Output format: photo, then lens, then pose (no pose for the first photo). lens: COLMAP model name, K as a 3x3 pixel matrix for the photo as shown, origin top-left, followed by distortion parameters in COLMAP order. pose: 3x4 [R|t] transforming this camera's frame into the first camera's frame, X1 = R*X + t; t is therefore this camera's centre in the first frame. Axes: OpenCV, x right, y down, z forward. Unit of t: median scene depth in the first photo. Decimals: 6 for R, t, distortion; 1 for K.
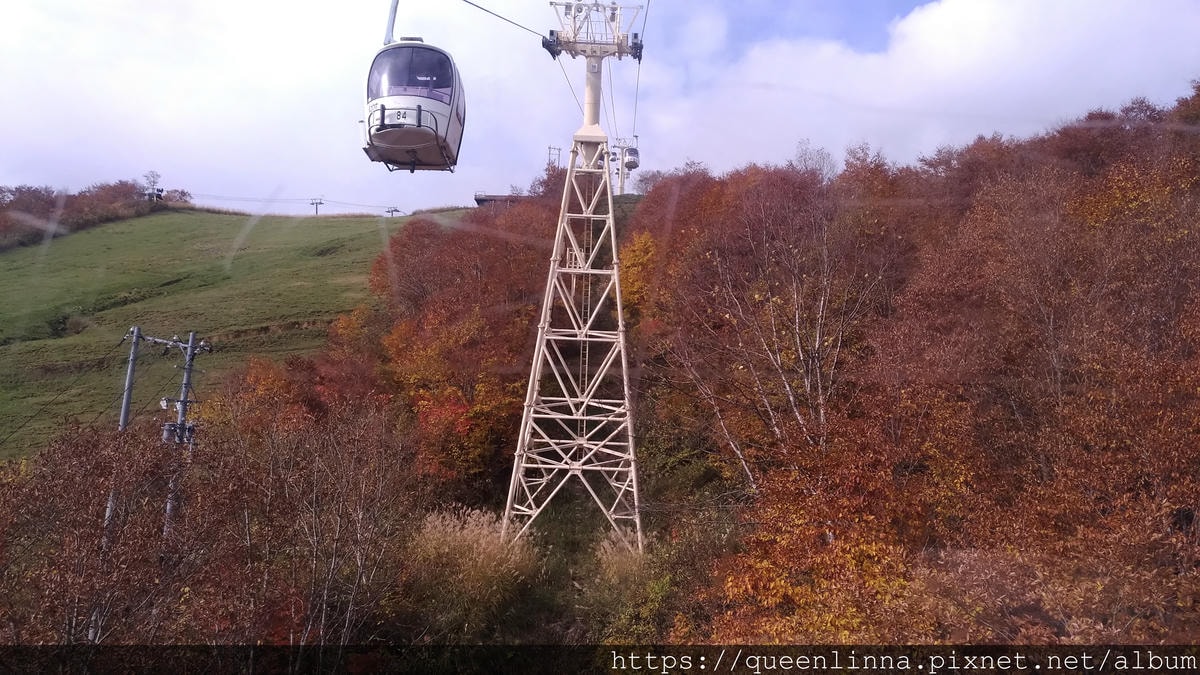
lens RADIAL K [[903.3, 0, 612.3], [0, 903.3, 339.9], [0, 0, 1]] dist [-0.006668, 0.019873]
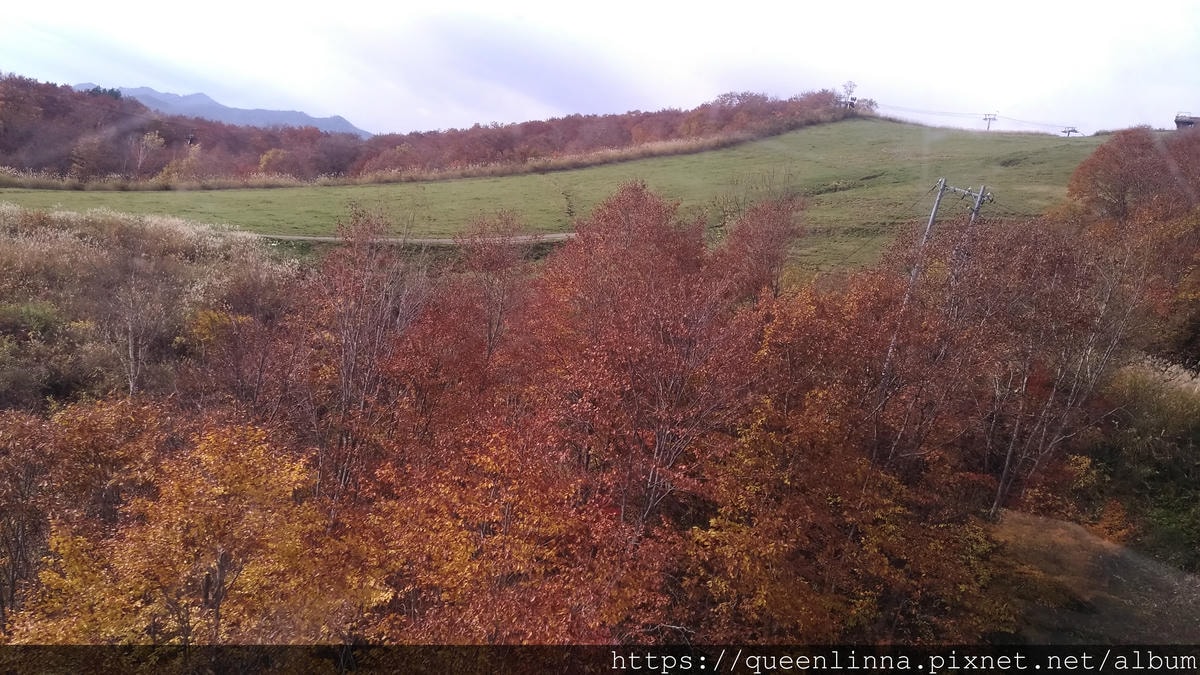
lens RADIAL K [[903.3, 0, 610.0], [0, 903.3, 341.0], [0, 0, 1]] dist [-0.006668, 0.019873]
pose [[0.771489, 0.194043, -0.605930, -0.001977], [-0.138851, 0.980751, 0.137287, 0.021495], [0.620906, -0.021781, 0.783582, -0.088037]]
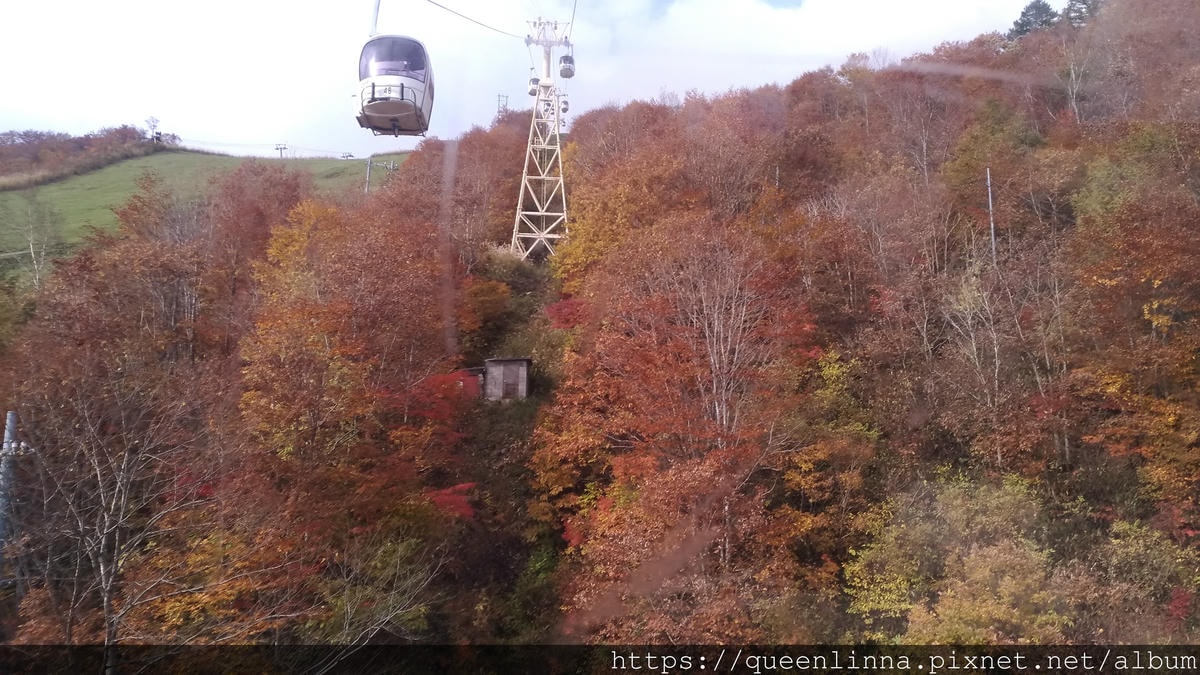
lens RADIAL K [[903.3, 0, 599.1], [0, 903.3, 332.8], [0, 0, 1]] dist [-0.006668, 0.019873]
pose [[0.998357, -0.014774, 0.055358, -0.005907], [0.012376, 0.998980, 0.043419, 0.065281], [-0.055943, -0.042663, 0.997522, -0.278157]]
